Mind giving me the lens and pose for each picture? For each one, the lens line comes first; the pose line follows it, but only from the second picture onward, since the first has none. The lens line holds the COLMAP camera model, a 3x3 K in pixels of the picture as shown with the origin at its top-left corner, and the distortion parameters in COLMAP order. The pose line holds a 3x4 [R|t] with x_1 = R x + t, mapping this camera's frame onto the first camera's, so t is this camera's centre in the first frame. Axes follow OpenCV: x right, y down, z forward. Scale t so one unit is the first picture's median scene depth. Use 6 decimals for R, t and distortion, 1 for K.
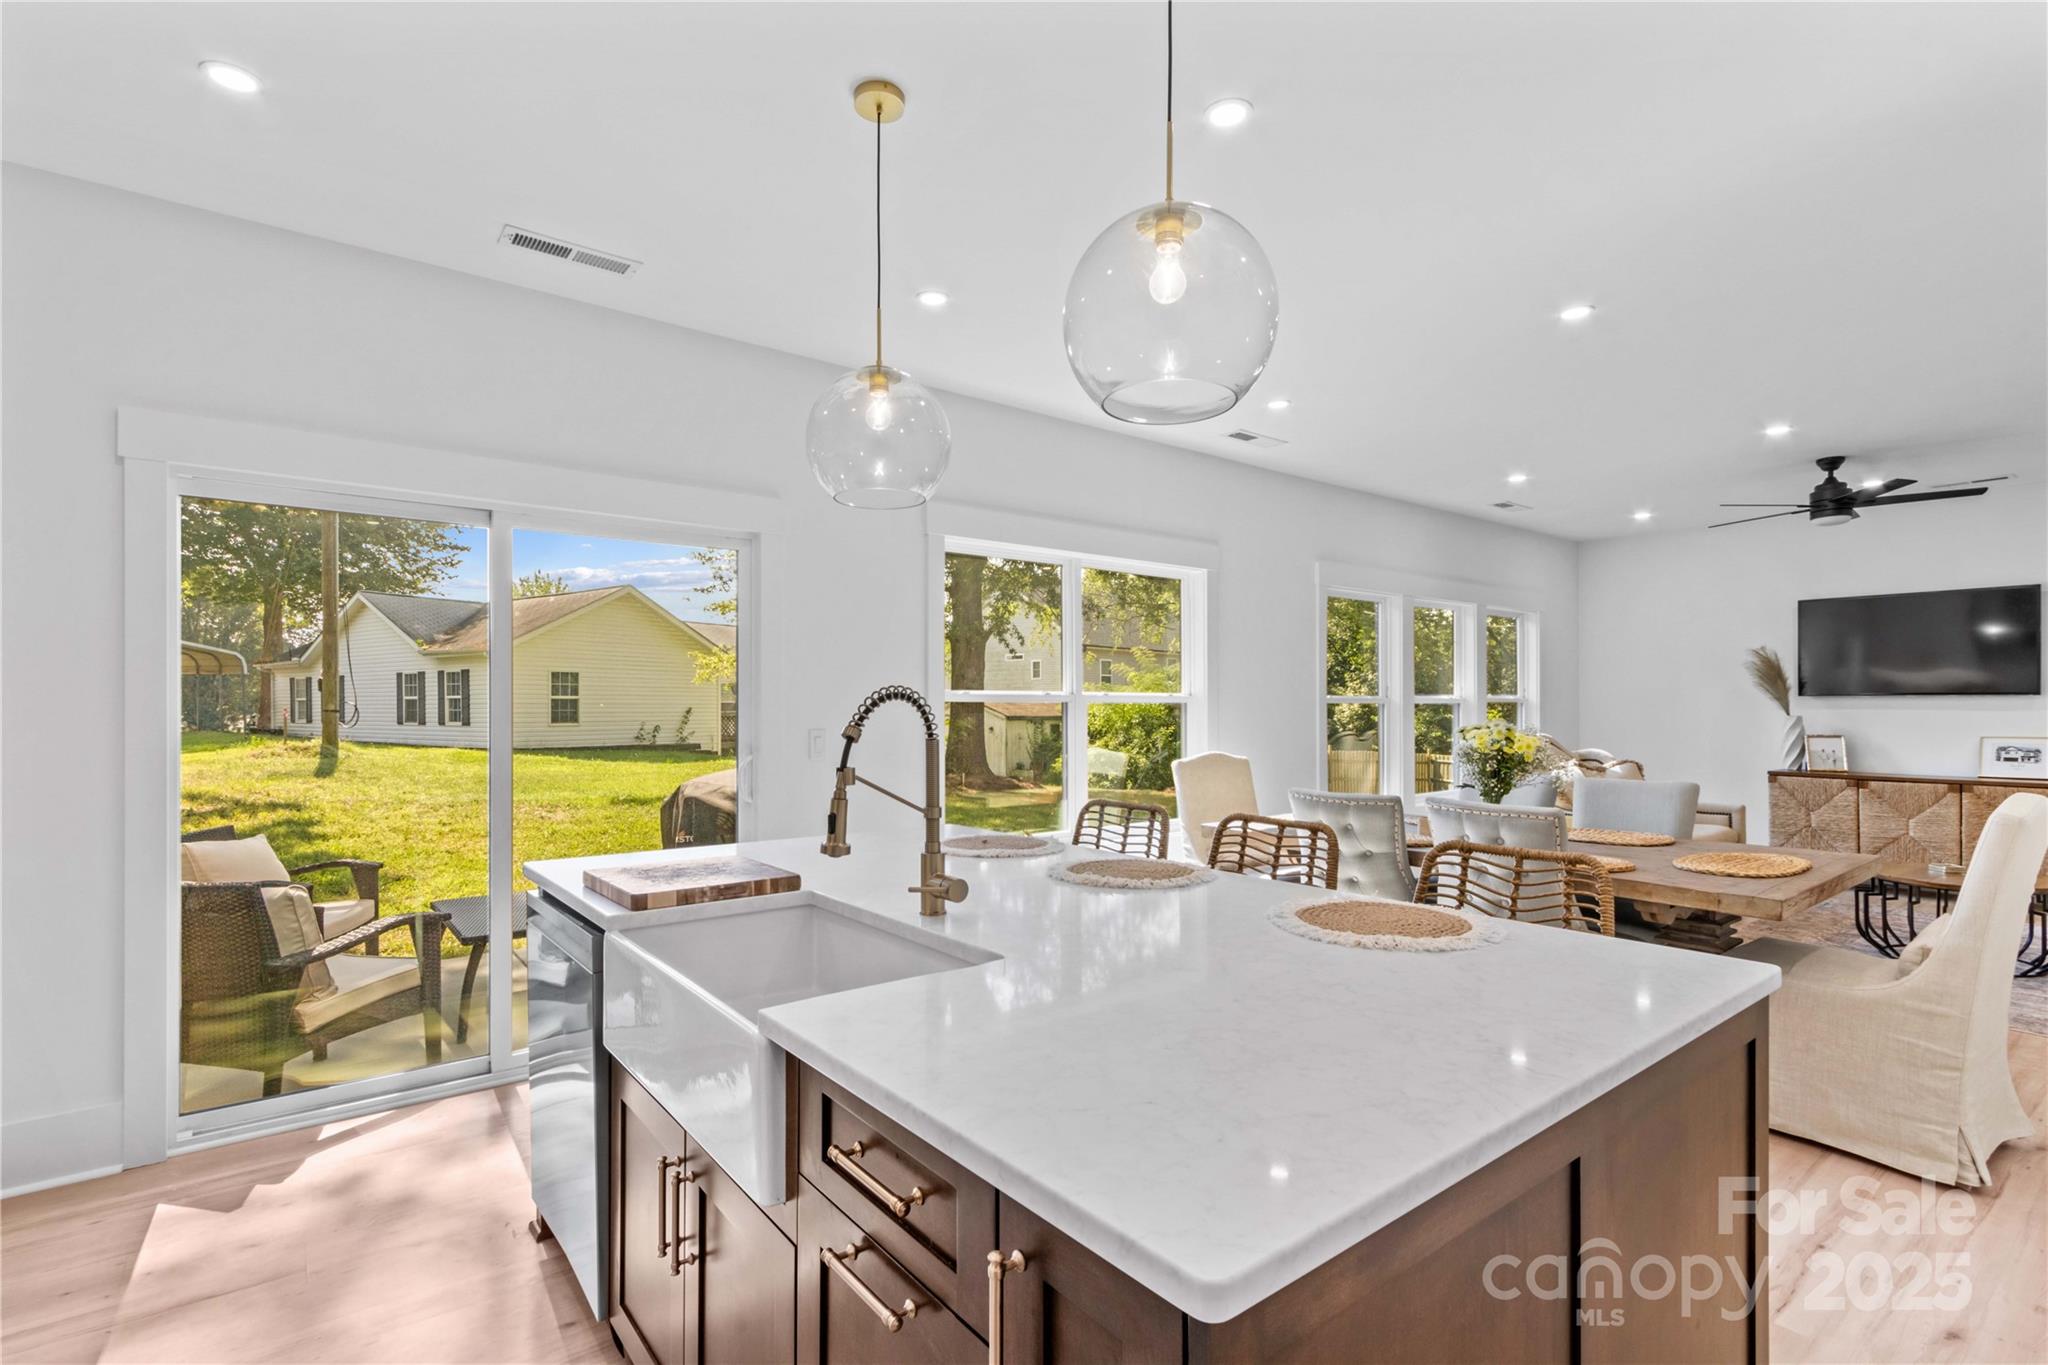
lens RADIAL K [[950.6, 0, 1011.6], [0, 950.6, 705.8], [0, 0, 1]] dist [0.004170, -0.001629]
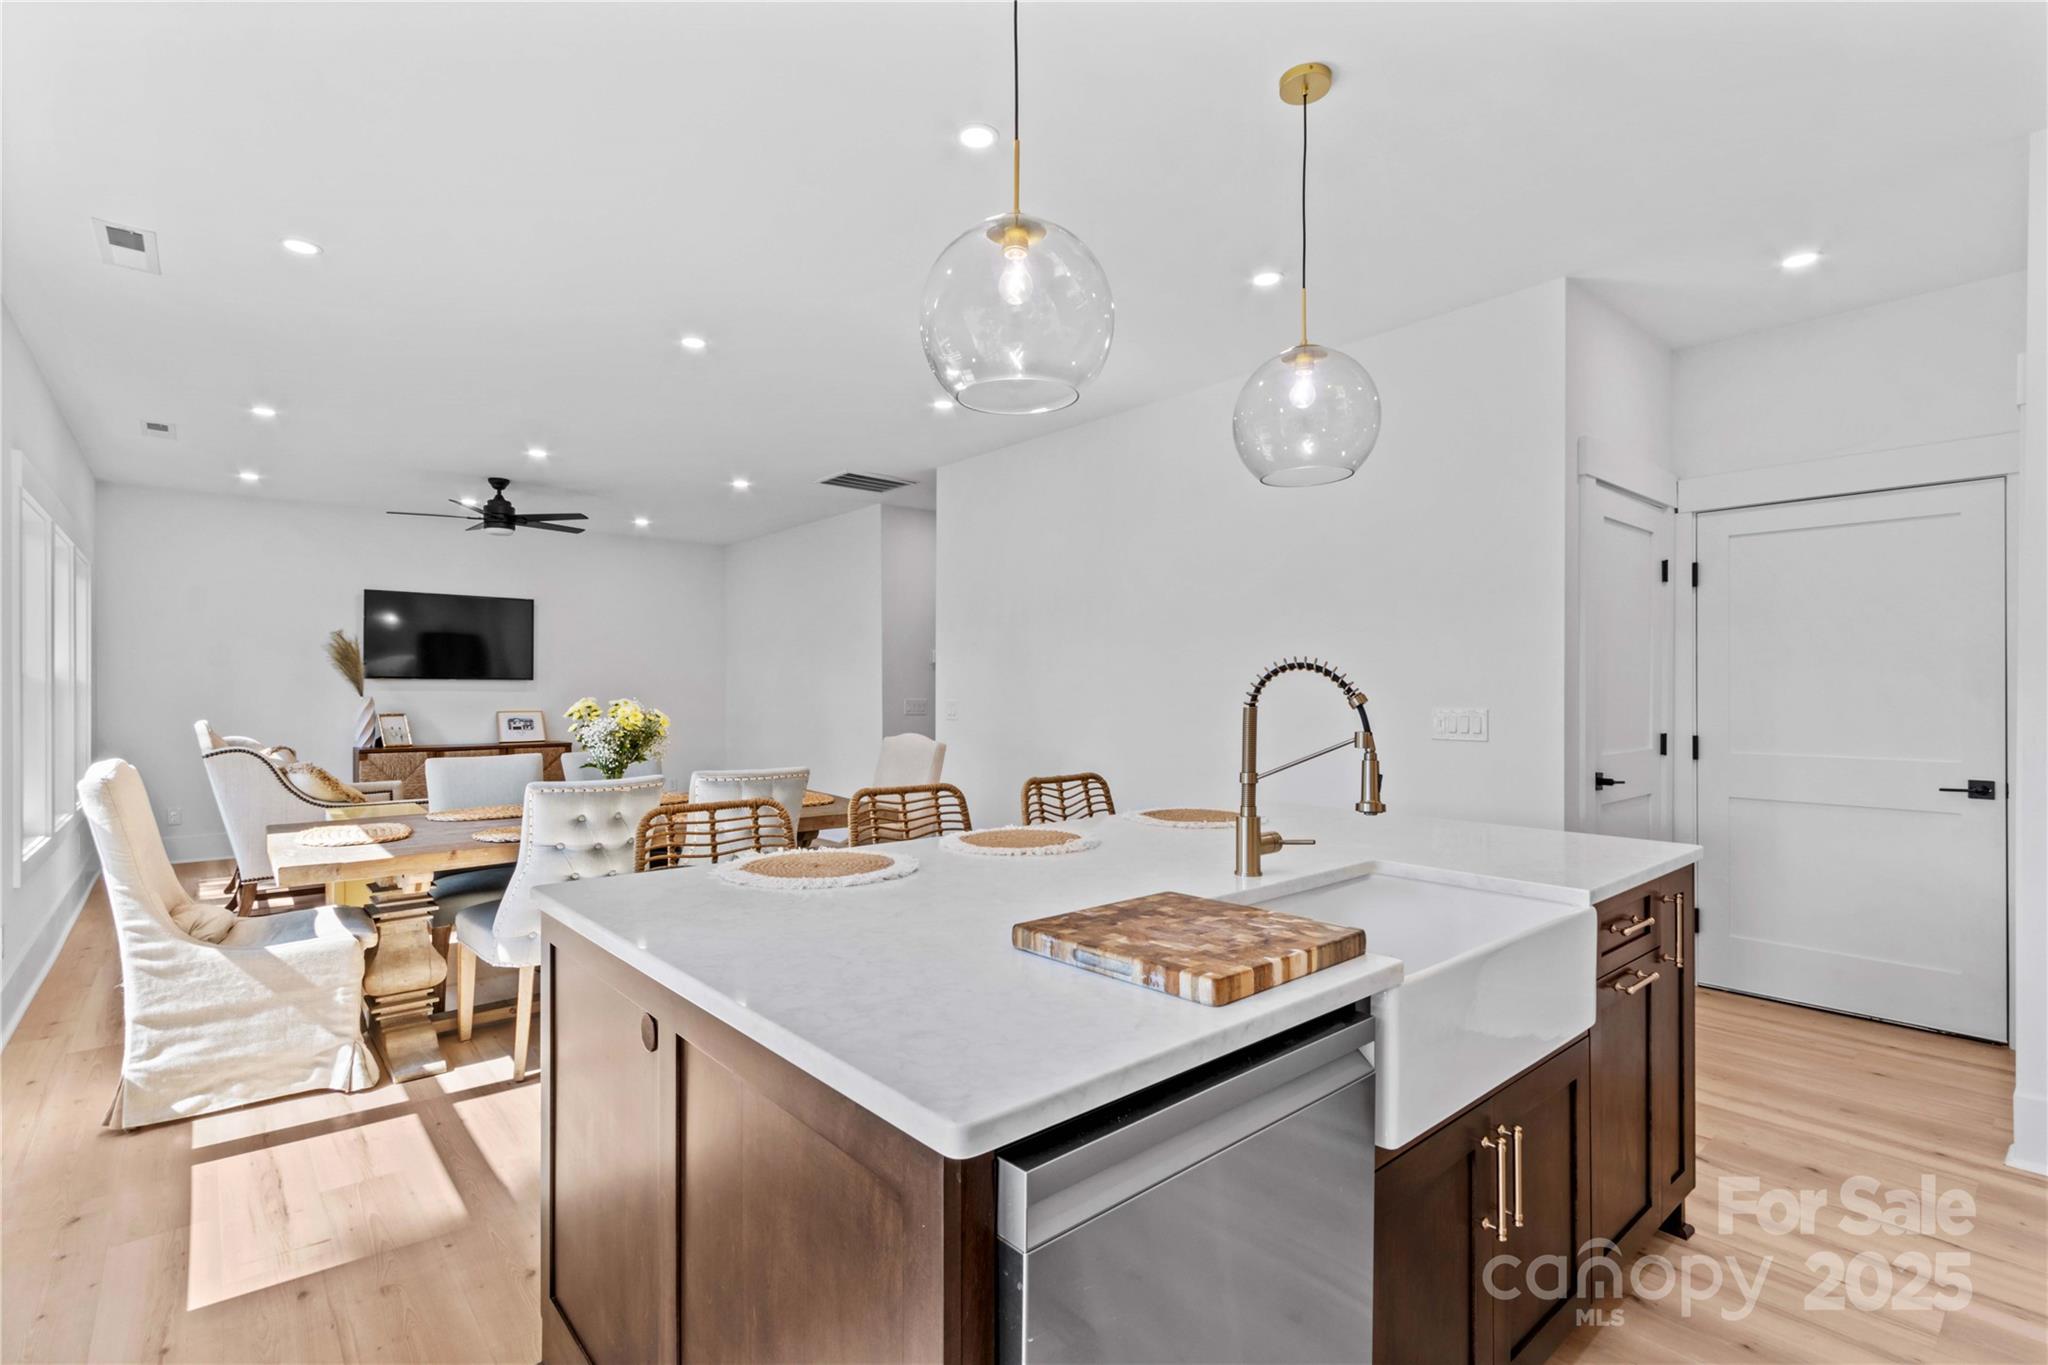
lens RADIAL K [[930.1, 0, 1024.0], [0, 930.1, 682.5], [0, 0, 1]] dist [0.012482, -0.000277]
pose [[-0.052999, 0.010360, 0.998541, -0.301984], [-0.001915, 0.999943, -0.010476, 0.004821], [-0.998593, -0.002468, -0.052976, 0.363092]]
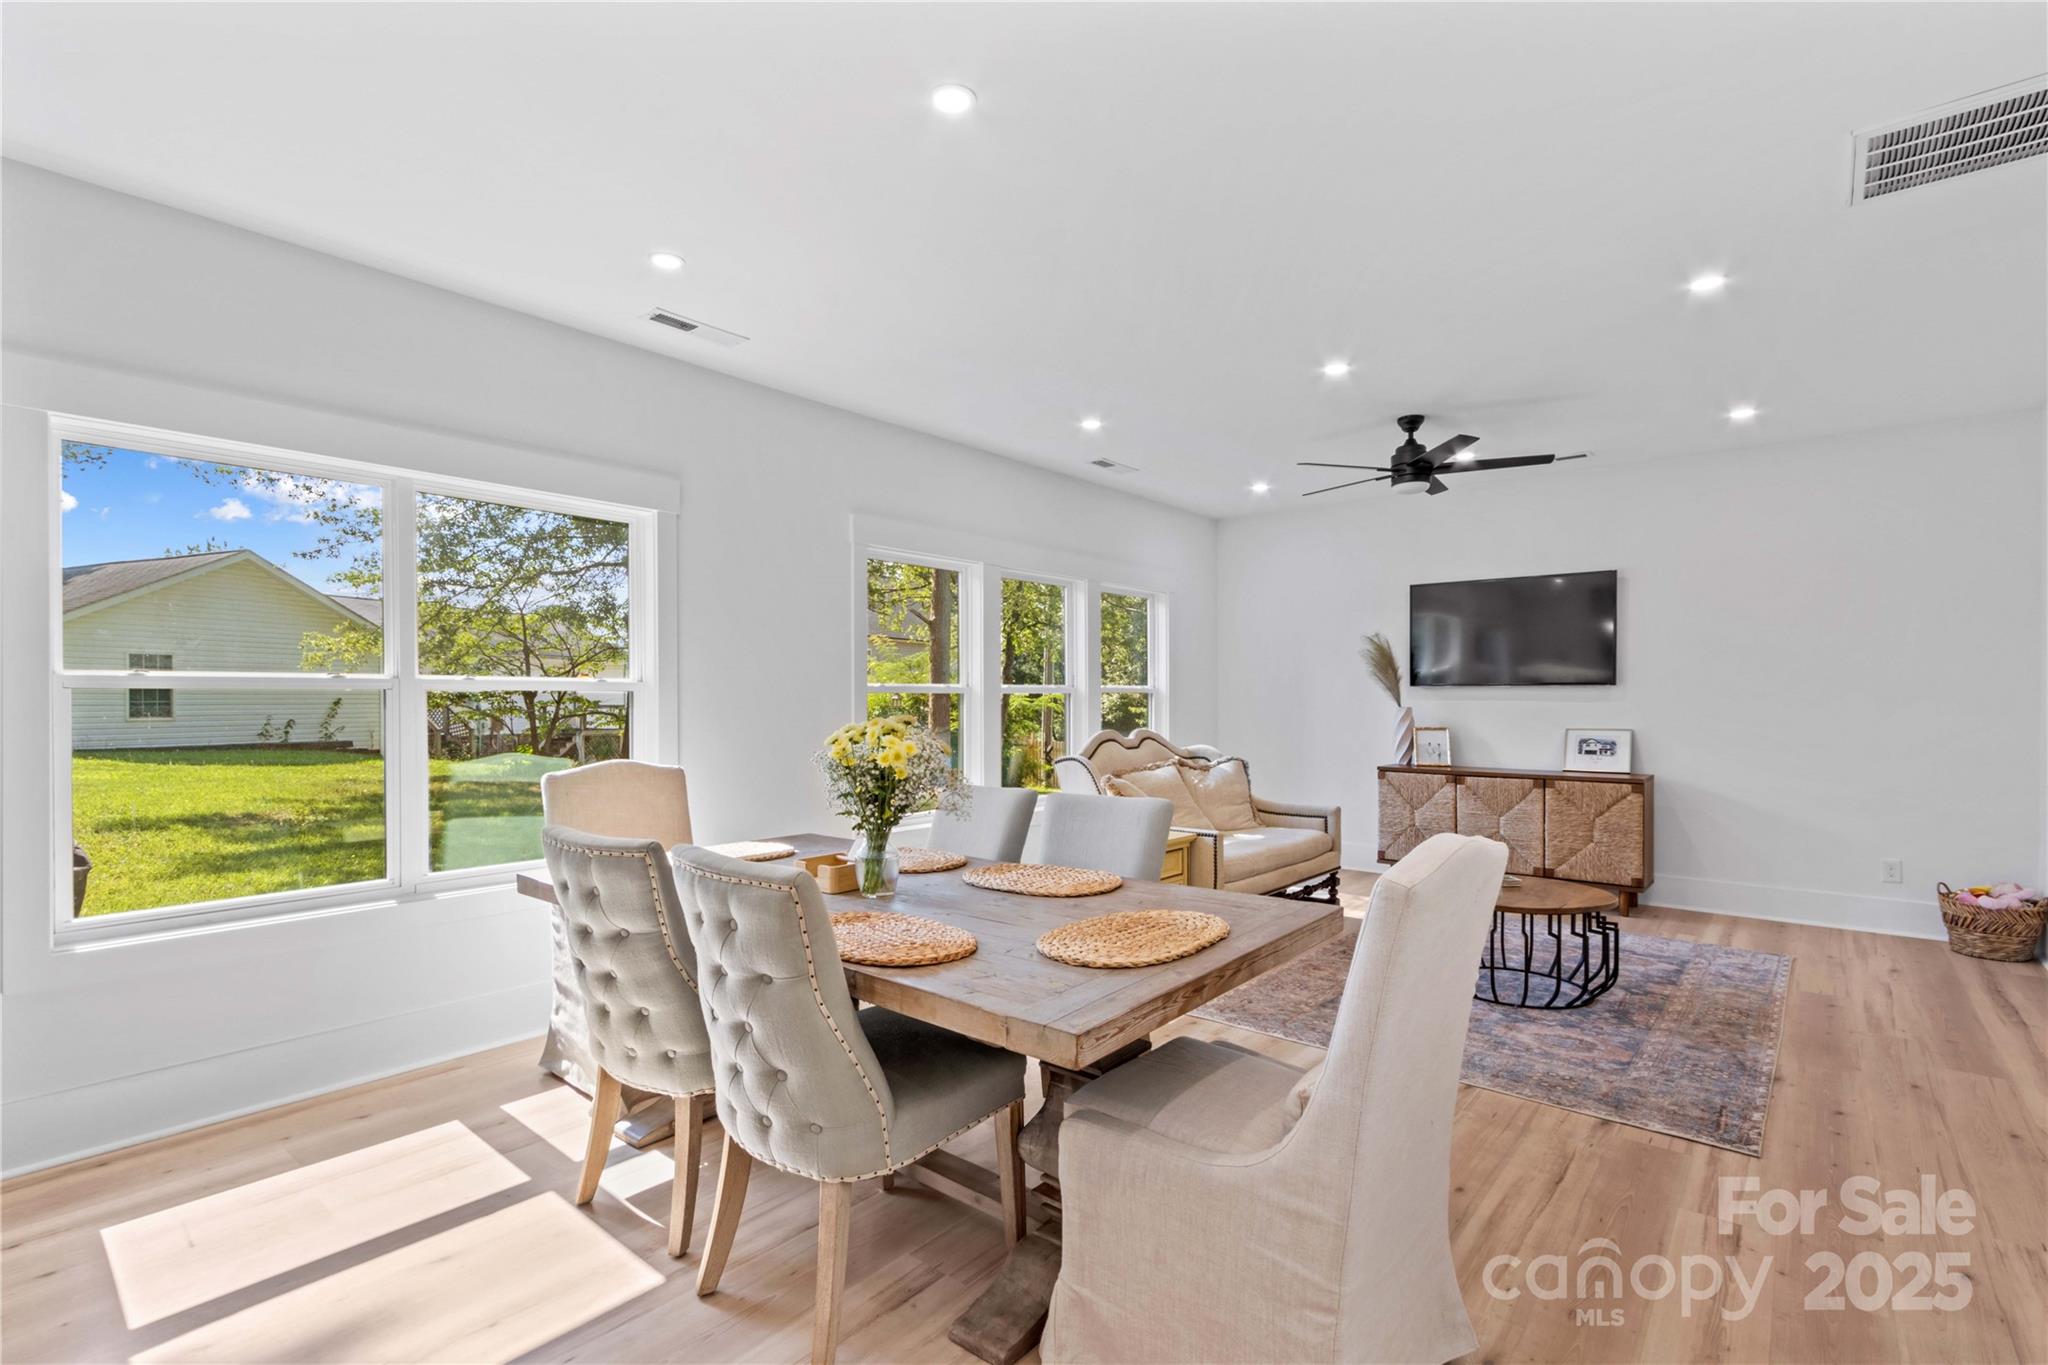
lens RADIAL K [[950.6, 0, 1011.6], [0, 950.6, 705.8], [0, 0, 1]] dist [0.004170, -0.001629]
pose [[0.976088, -0.001417, 0.217373, 0.271252], [-0.000629, 0.999956, 0.009342, 0.000714], [-0.217377, -0.009255, 0.976044, 0.190651]]
